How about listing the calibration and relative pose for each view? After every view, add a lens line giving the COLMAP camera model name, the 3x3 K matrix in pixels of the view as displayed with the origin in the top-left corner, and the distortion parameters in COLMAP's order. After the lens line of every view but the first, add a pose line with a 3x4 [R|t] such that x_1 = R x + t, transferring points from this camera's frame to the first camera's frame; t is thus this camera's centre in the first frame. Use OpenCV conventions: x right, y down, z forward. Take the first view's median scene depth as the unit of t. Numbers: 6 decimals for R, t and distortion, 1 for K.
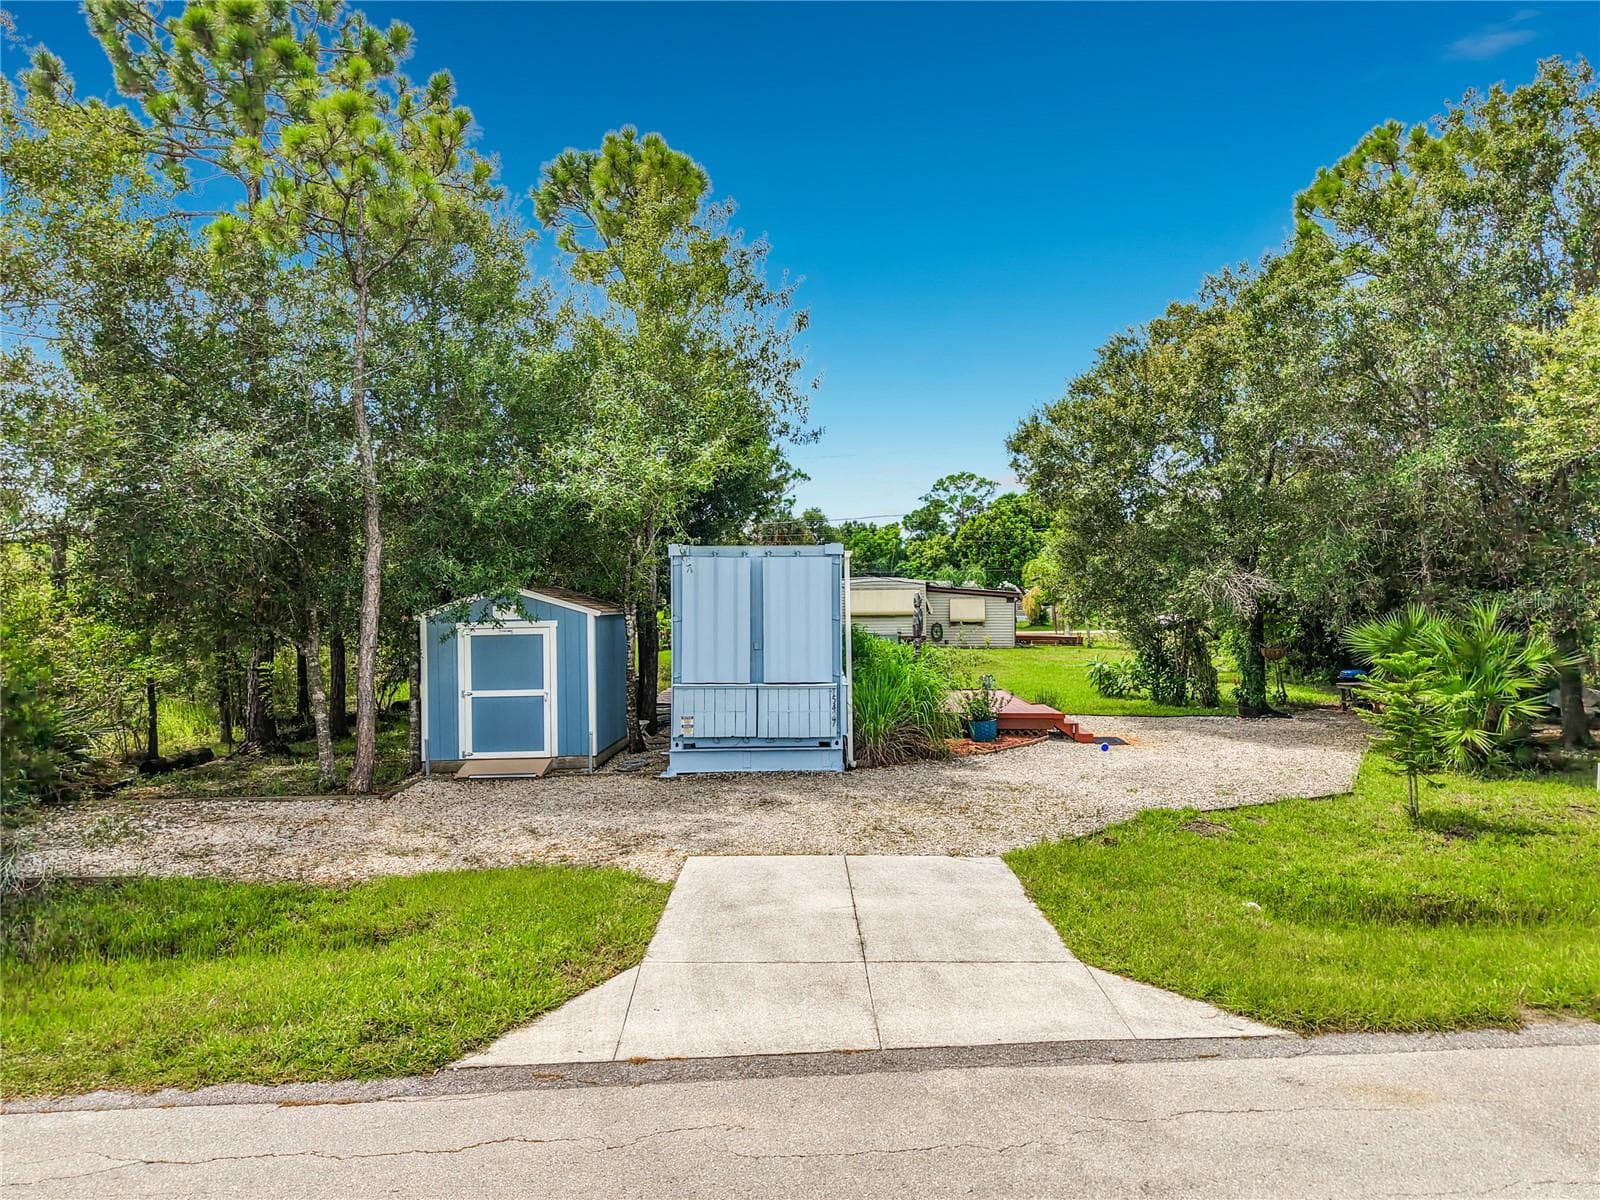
lens RADIAL K [[1094.8, 0, 822.3], [0, 1094.8, 594.2], [0, 0, 1]] dist [0.013113, -0.014156]
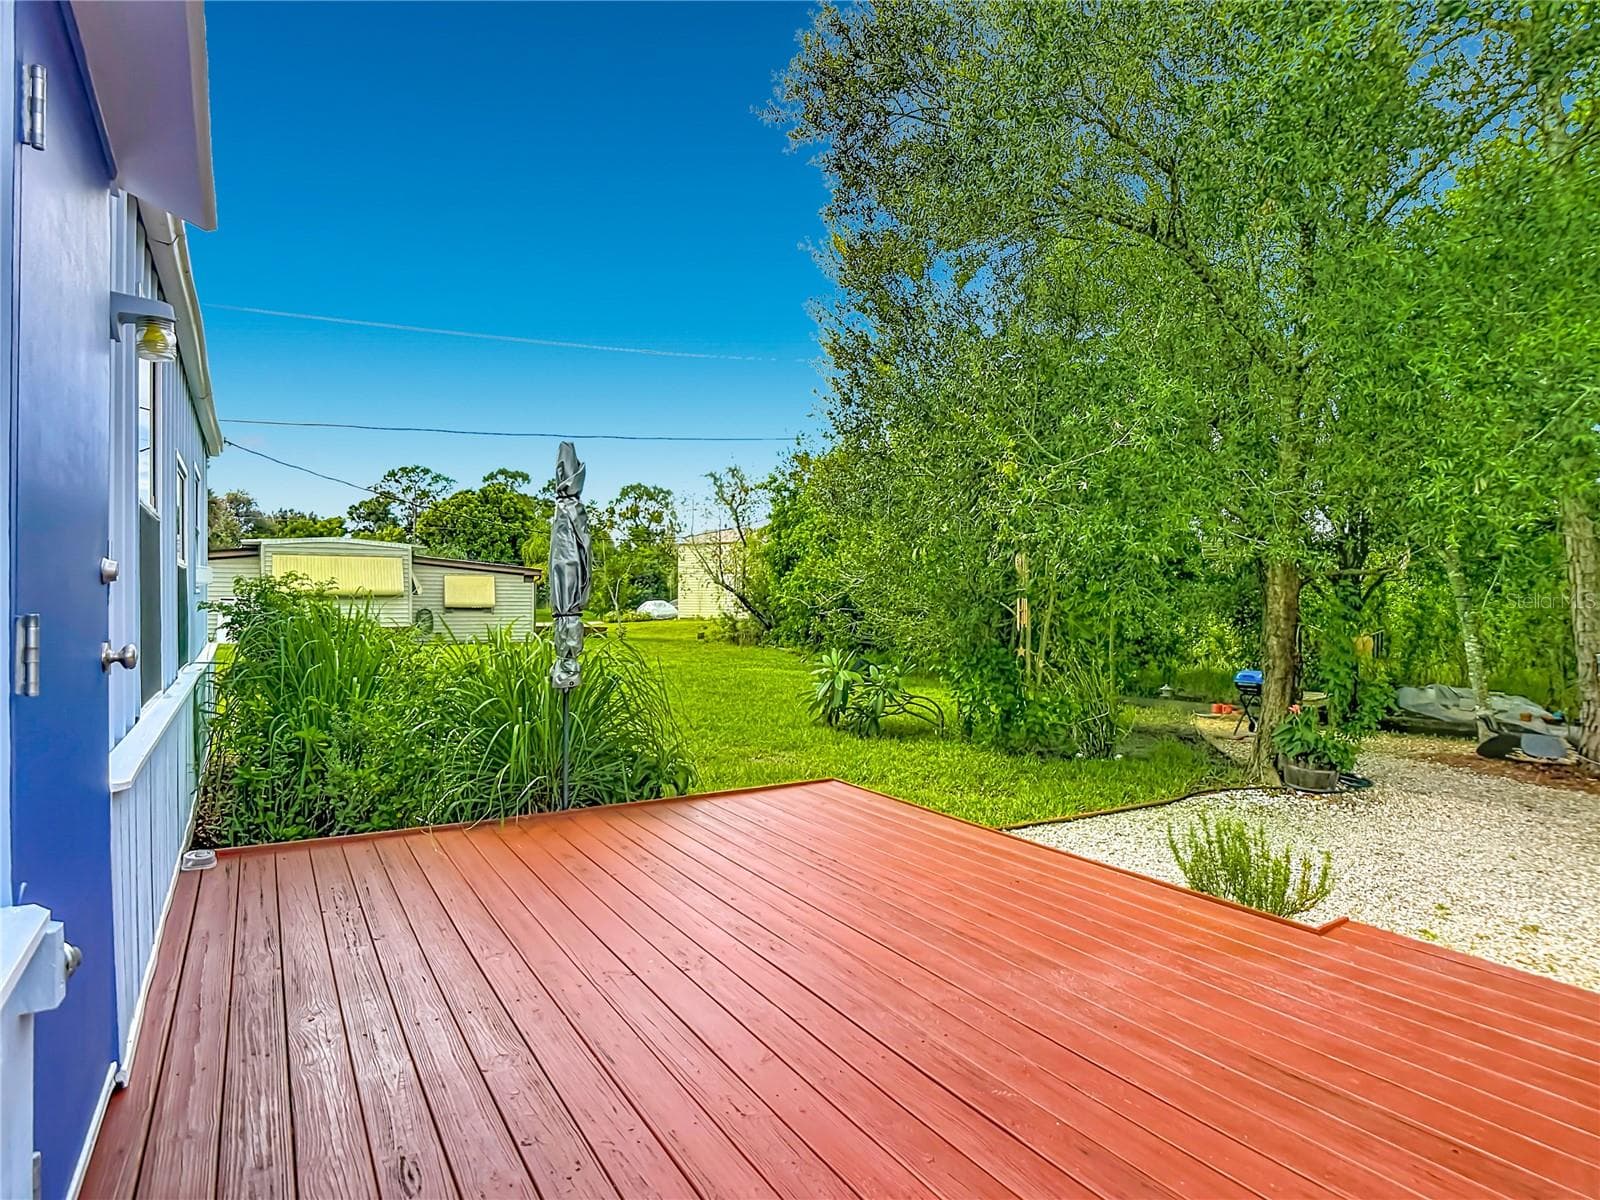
lens RADIAL K [[853.2, 0, 825.6], [0, 853.2, 612.1], [0, 0, 1]] dist [-0.024673, -0.003167]
pose [[0.828495, 0.001850, 0.559993, 0.036779], [-0.012074, 0.999821, 0.014559, 0.054045], [-0.559866, -0.018823, 0.828370, 1.221032]]
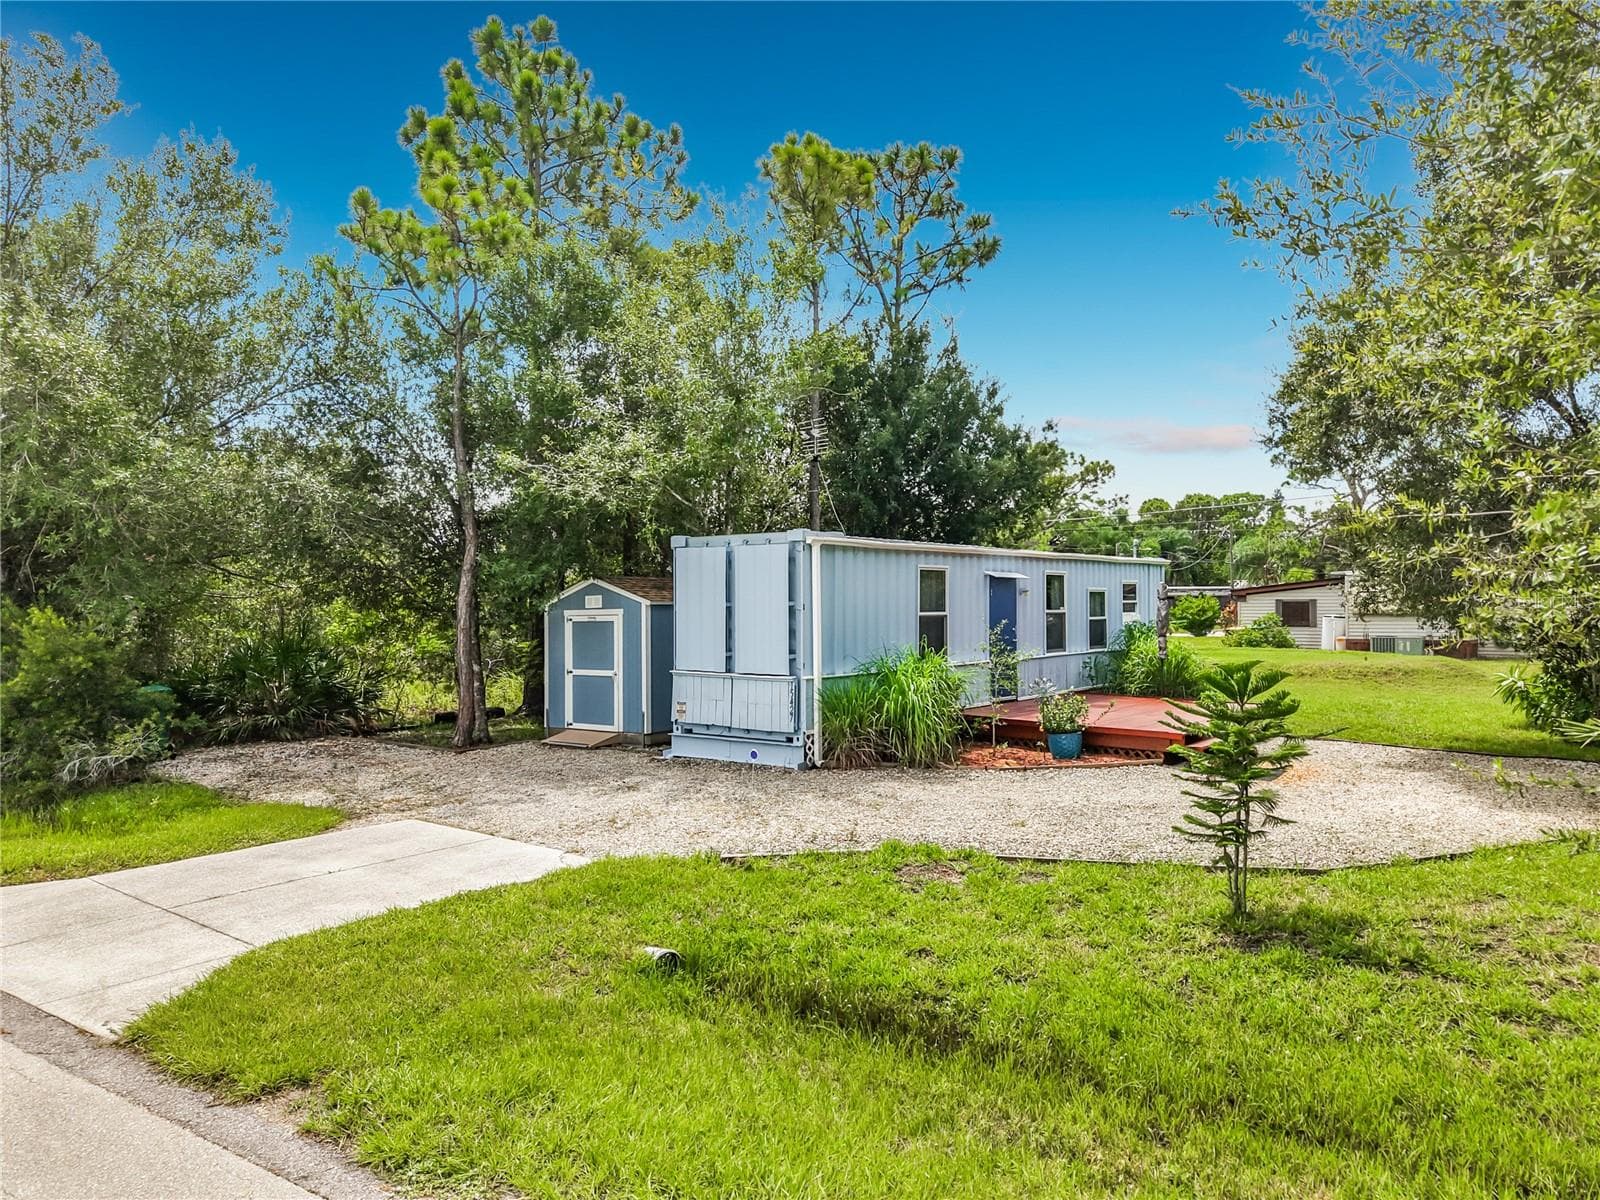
lens RADIAL K [[1094.8, 0, 807.8], [0, 1094.8, 574.0], [0, 0, 1]] dist [0.013113, -0.014156]
pose [[0.789809, -0.012411, -0.613228, 0.600666], [0.003689, 0.999873, -0.015484, 0.007074], [0.613342, 0.009967, 0.789754, 0.250524]]
